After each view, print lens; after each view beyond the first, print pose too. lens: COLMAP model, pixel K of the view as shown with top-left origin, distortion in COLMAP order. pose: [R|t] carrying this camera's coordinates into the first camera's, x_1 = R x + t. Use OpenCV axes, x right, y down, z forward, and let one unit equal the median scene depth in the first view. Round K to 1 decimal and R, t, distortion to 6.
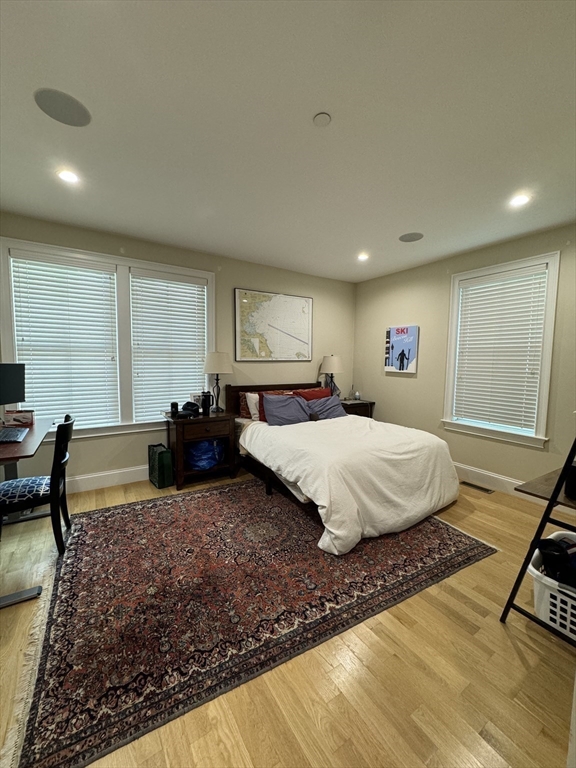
lens RADIAL K [[306.3, 0, 286.4], [0, 306.3, 384.9], [0, 0, 1]] dist [-0.001013, -0.000380]
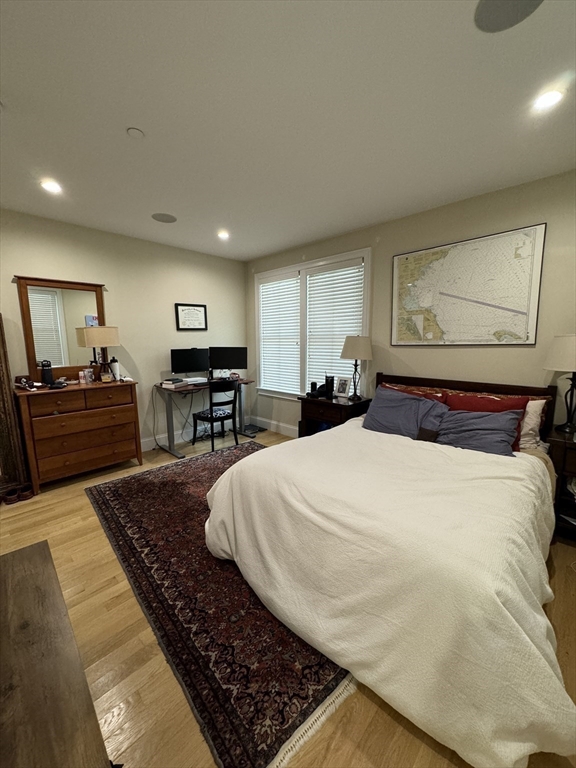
lens RADIAL K [[306.3, 0, 287.7], [0, 306.3, 383.2], [0, 0, 1]] dist [-0.001013, -0.000380]
pose [[0.226346, 0.122572, -0.966304, 0.858740], [-0.071241, 0.991477, 0.109078, -0.067788], [0.971438, 0.044151, 0.233149, 0.780168]]
